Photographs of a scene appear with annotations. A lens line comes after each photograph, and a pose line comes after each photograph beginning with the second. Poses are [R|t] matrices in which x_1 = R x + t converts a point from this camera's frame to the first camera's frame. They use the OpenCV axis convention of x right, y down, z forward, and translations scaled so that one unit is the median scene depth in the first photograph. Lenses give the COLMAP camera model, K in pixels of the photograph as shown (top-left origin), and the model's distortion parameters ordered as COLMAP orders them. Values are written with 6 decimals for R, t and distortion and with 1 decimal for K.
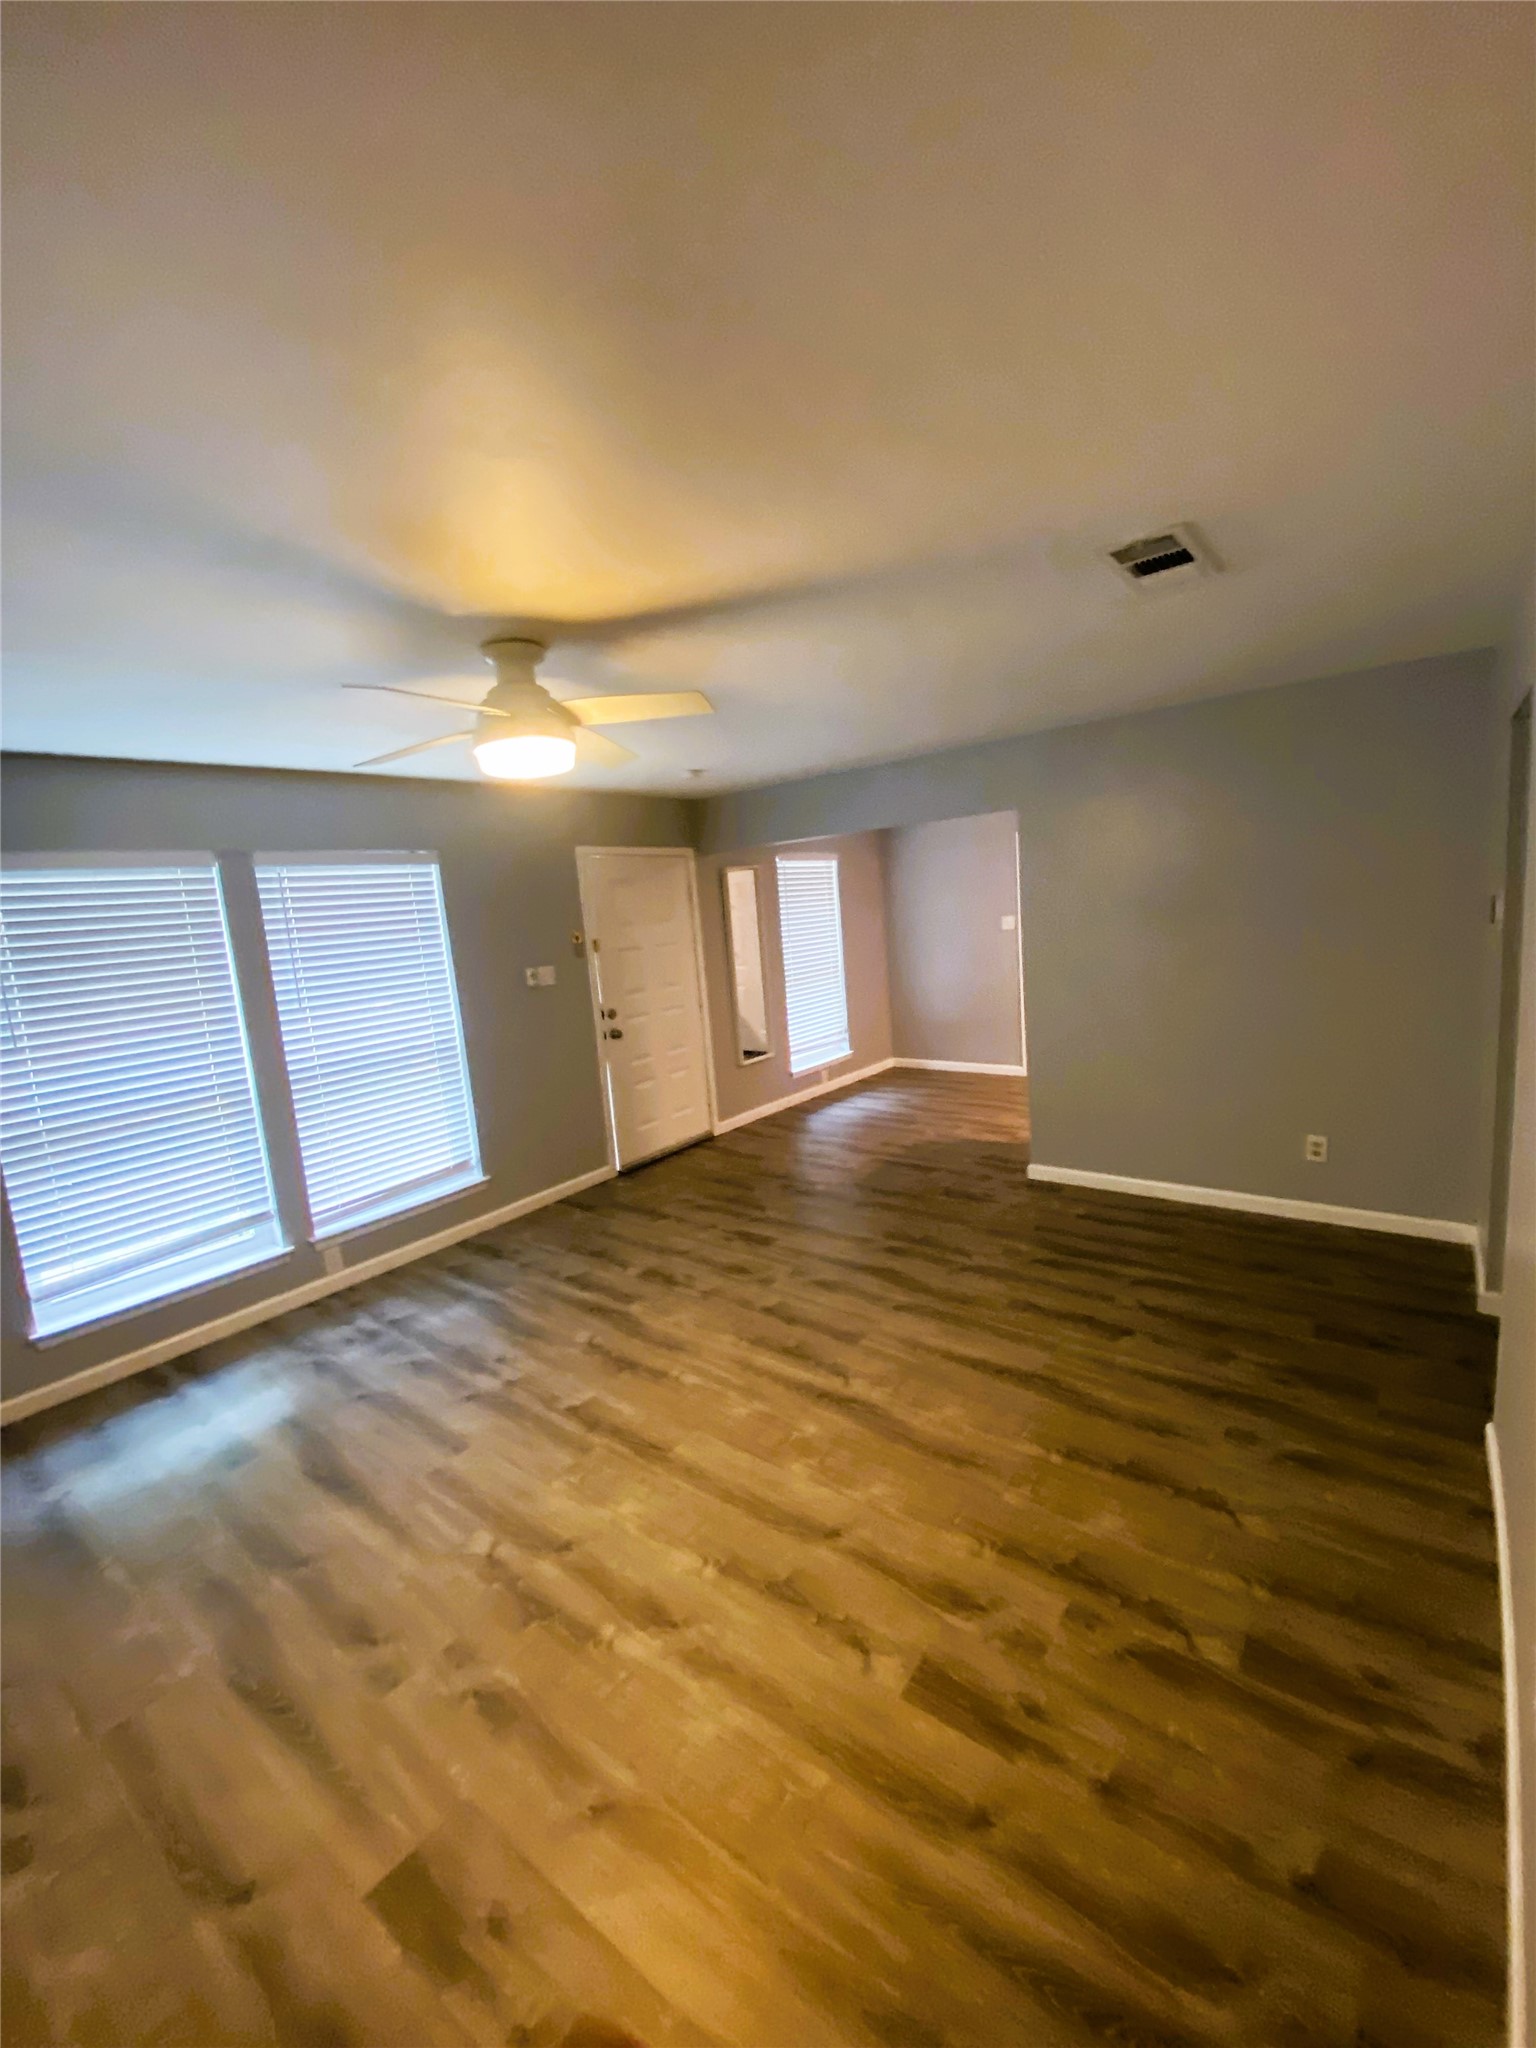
lens RADIAL K [[865.3, 0, 761.8], [0, 865.3, 1014.3], [0, 0, 1]] dist [0.034842, -0.021581]
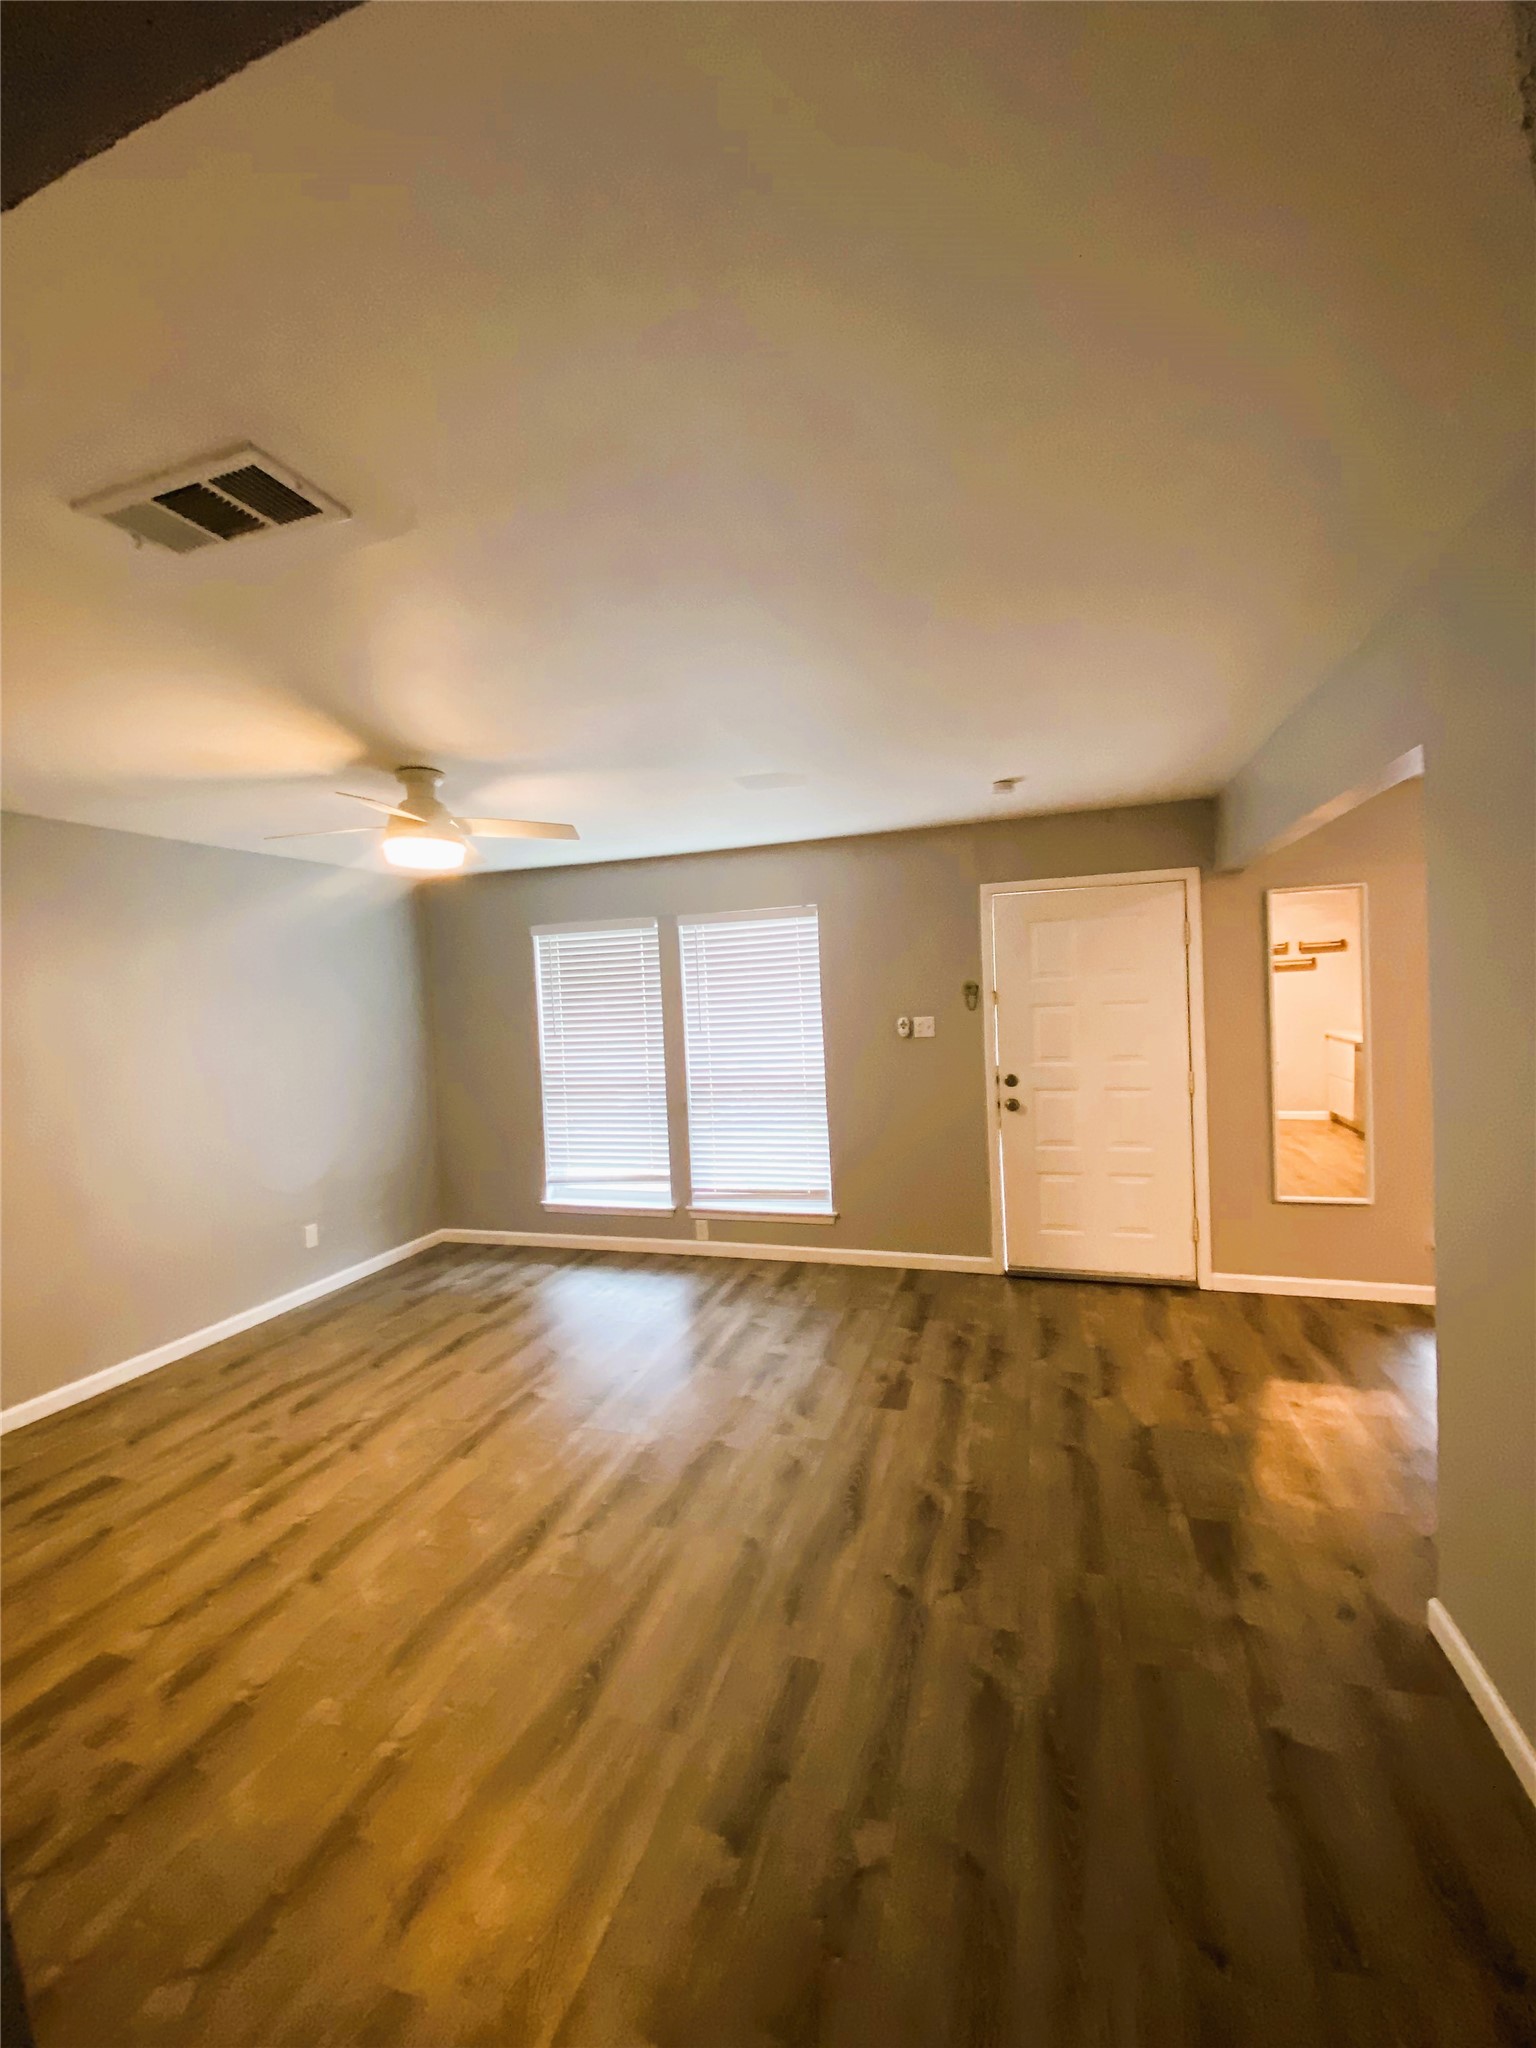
lens RADIAL K [[865.3, 0, 761.8], [0, 865.3, 1014.3], [0, 0, 1]] dist [0.034842, -0.021581]
pose [[0.312817, 0.093855, -0.945165, 0.727609], [-0.107162, 0.992240, 0.063062, -0.123392], [0.943749, 0.081559, 0.320447, 0.685624]]
